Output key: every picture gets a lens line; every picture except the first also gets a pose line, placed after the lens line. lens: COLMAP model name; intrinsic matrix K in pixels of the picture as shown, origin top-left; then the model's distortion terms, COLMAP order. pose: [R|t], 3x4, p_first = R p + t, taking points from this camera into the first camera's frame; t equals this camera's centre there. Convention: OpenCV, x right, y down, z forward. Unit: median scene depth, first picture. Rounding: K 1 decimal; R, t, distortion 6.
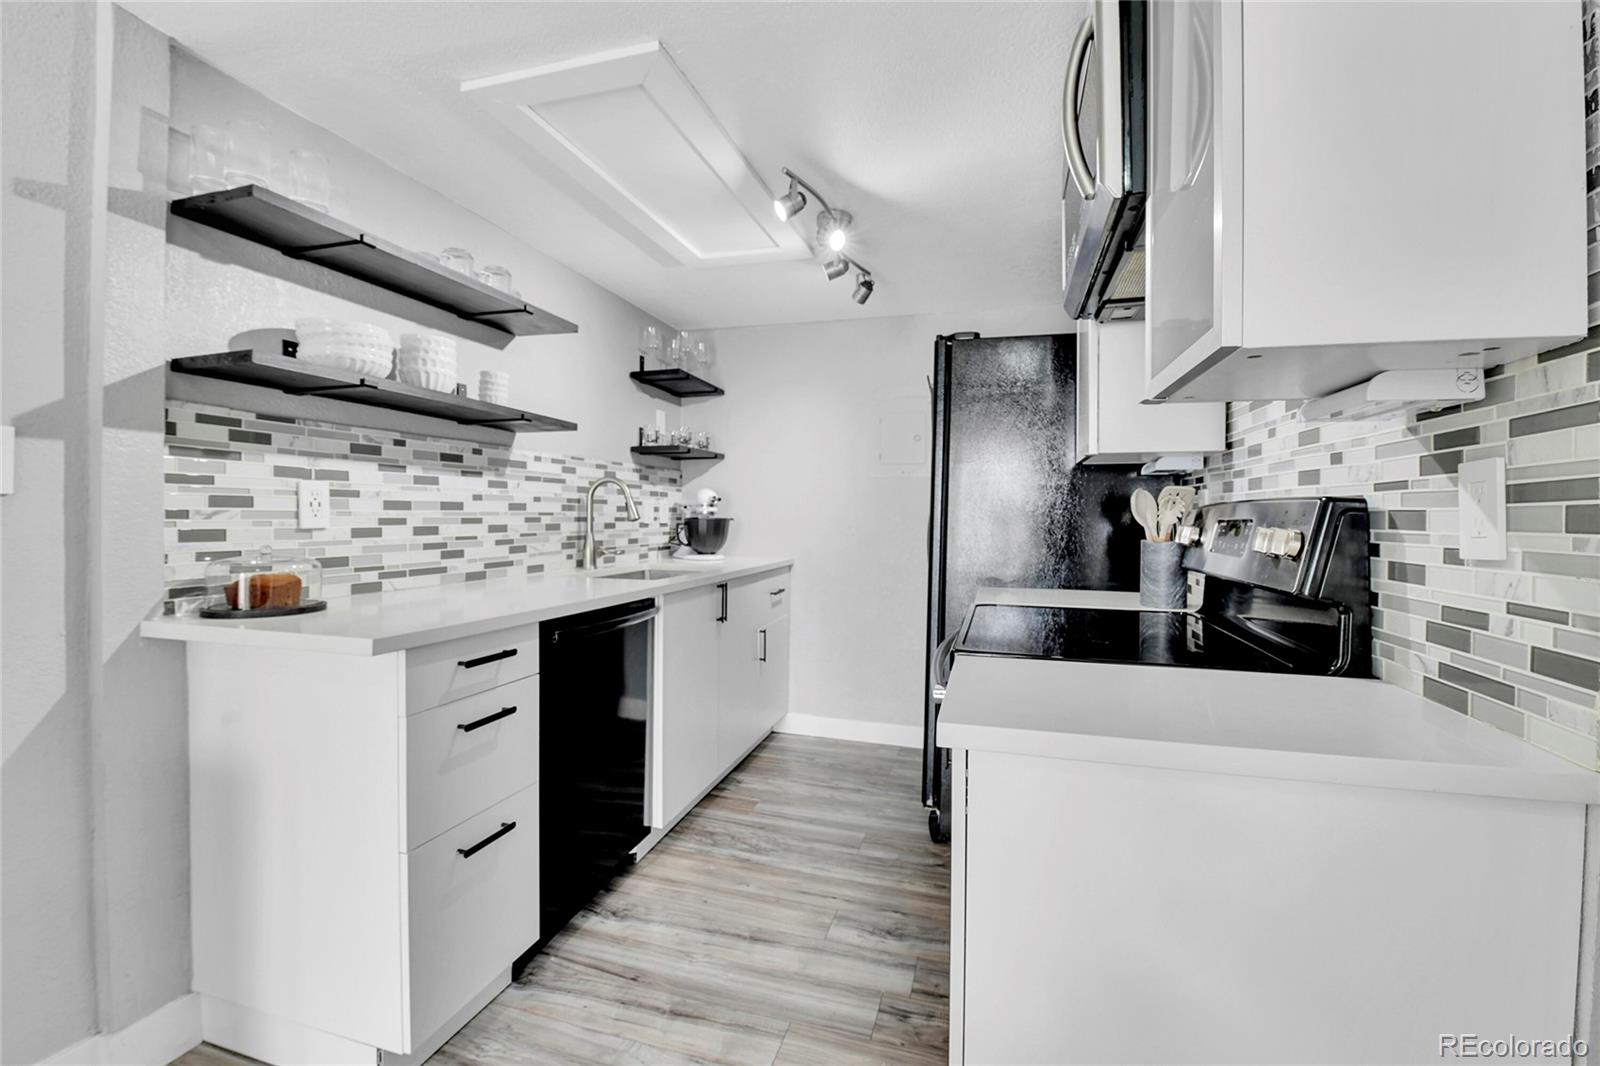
lens RADIAL K [[689.8, 0, 795.1], [0, 689.8, 514.4], [0, 0, 1]] dist [0.000397, -0.013493]
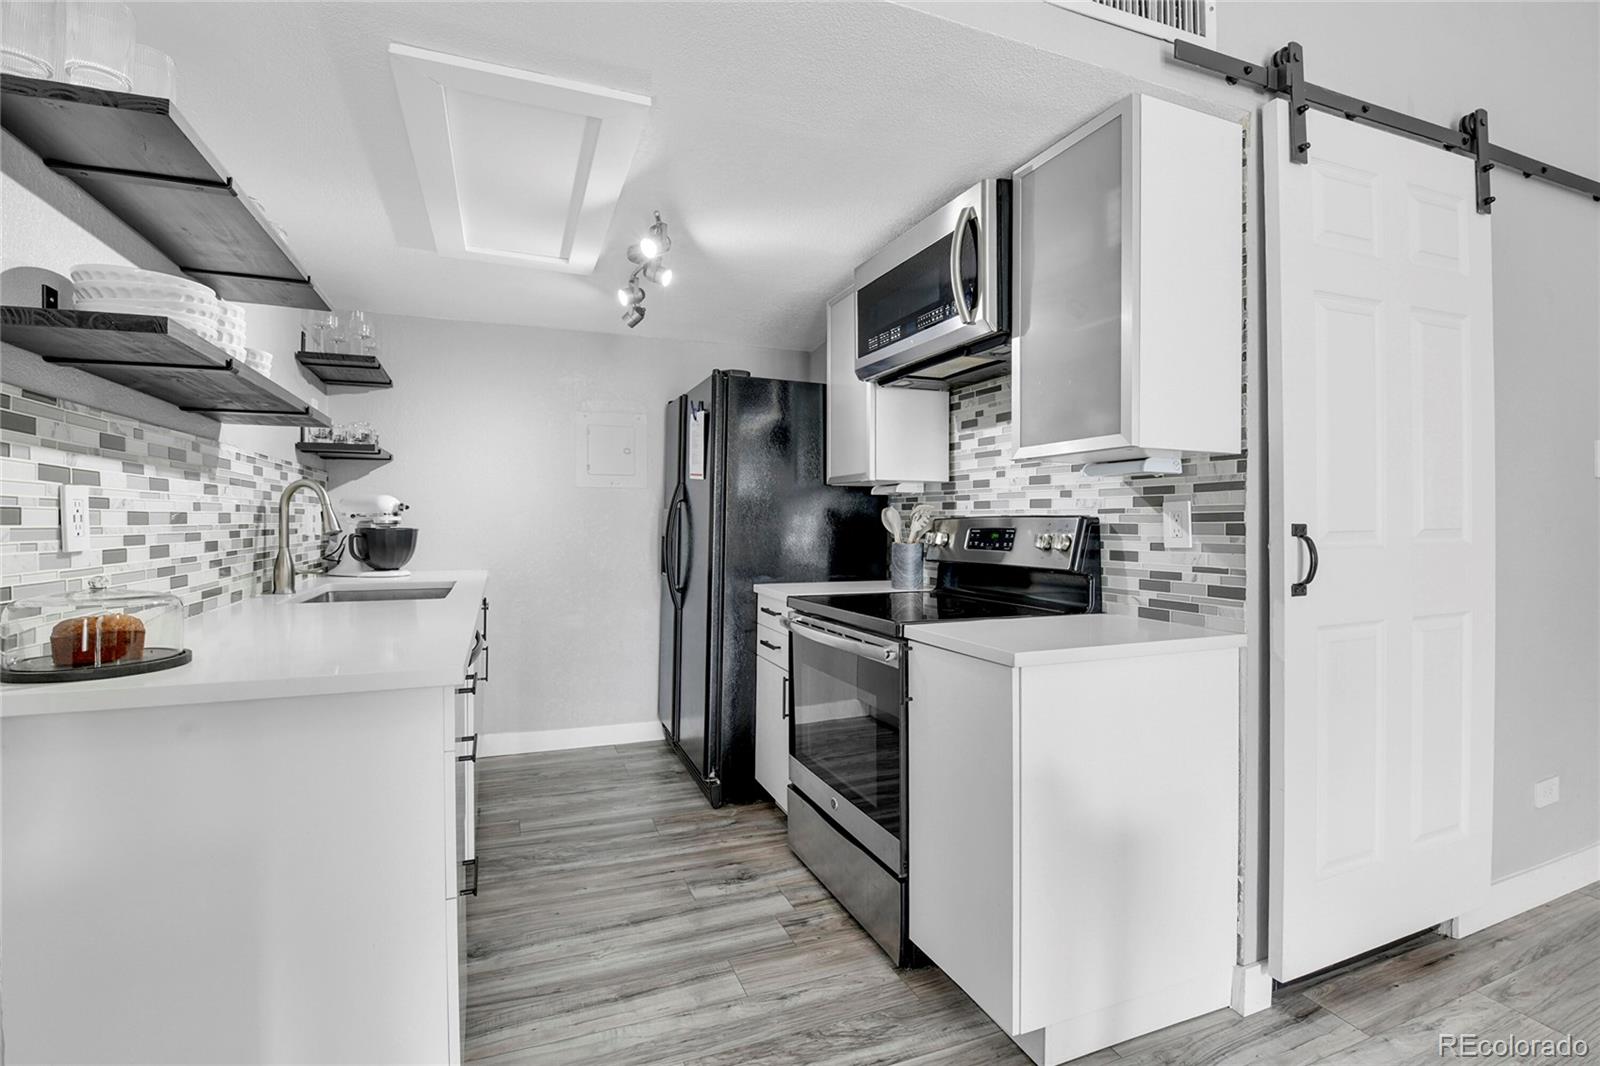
lens RADIAL K [[711.2, 0, 767.7], [0, 711.2, 515.1], [0, 0, 1]] dist [0.001376, -0.015940]
pose [[0.805321, 0.000111, 0.592839, -0.555894], [0.003053, 0.999986, -0.004335, -0.012636], [-0.592831, 0.005301, 0.805309, -0.016266]]
